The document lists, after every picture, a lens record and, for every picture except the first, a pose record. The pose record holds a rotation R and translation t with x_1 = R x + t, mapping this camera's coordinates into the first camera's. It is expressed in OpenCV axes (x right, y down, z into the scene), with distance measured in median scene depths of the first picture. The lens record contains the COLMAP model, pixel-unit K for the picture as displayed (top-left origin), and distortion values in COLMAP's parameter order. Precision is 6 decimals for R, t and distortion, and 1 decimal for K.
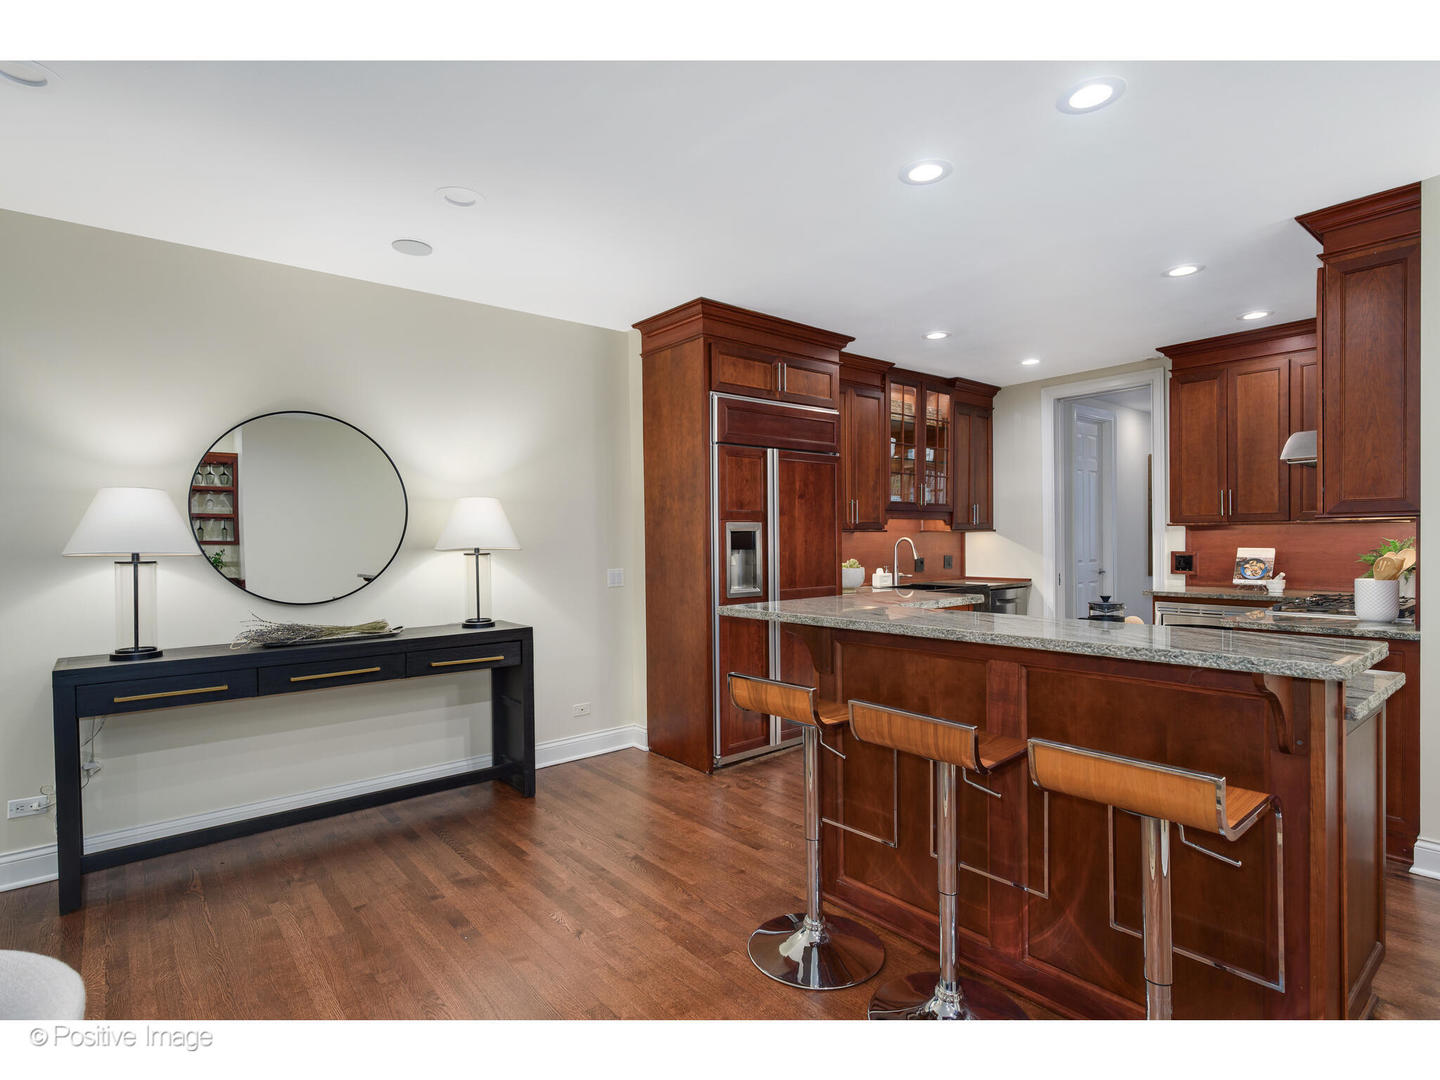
lens RADIAL K [[744.4, 0, 723.8], [0, 744.4, 541.1], [0, 0, 1]] dist [0.001524, 0.000955]
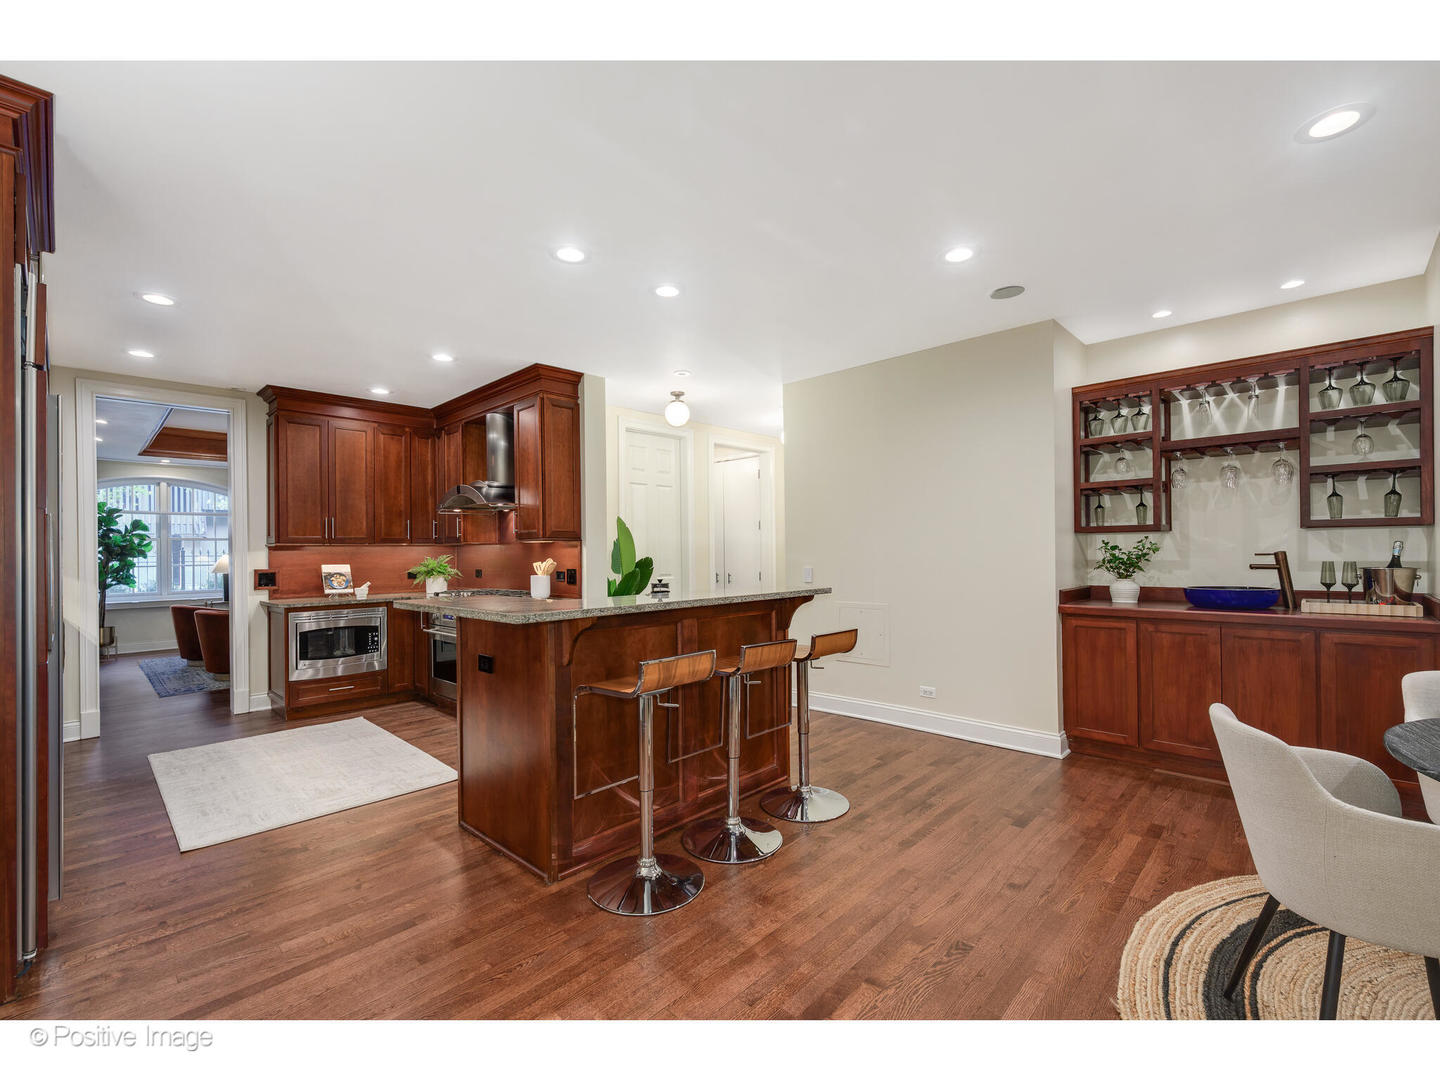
lens RADIAL K [[610.8, 0, 720.3], [0, 610.8, 549.1], [0, 0, 1]] dist [-0.000106, 0.000770]
pose [[-0.090309, 0.020052, 0.995712, -0.376305], [0.019383, 0.999643, -0.018373, 0.013929], [-0.995725, 0.017640, -0.090666, 0.415429]]
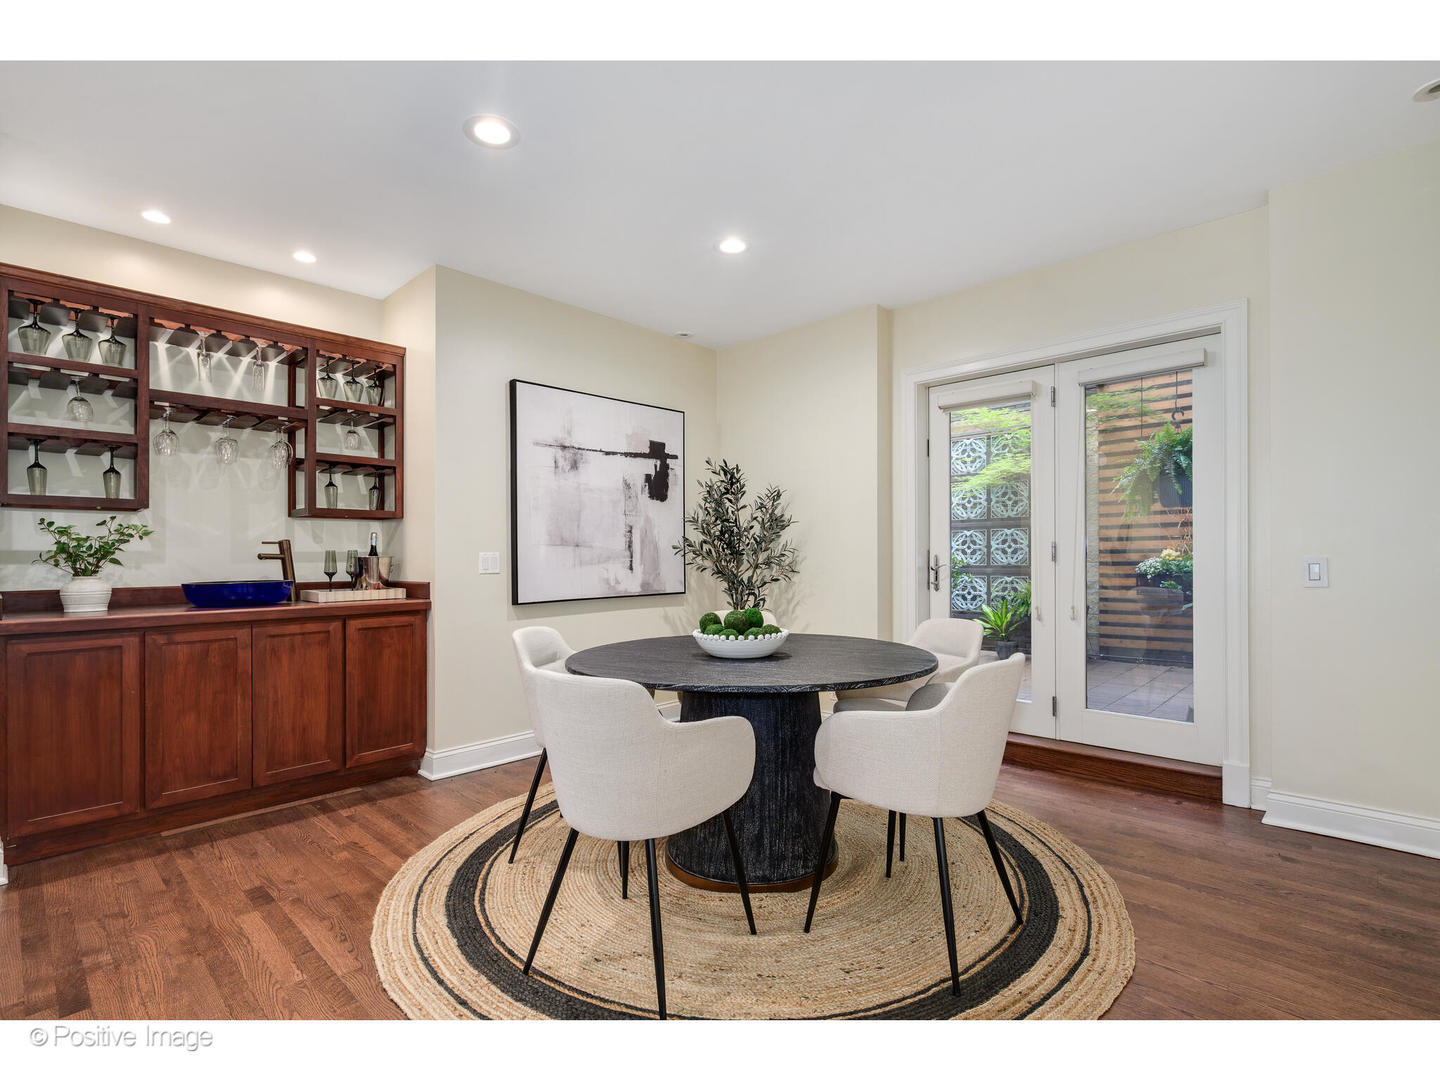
lens RADIAL K [[696.4, 0, 710.4], [0, 696.4, 559.3], [0, 0, 1]] dist [0.018493, 0.000909]
pose [[-0.997530, 0.017189, -0.068110, -0.171147], [0.016405, 0.999793, 0.012051, 0.031639], [0.068303, 0.010904, -0.997605, 0.469839]]
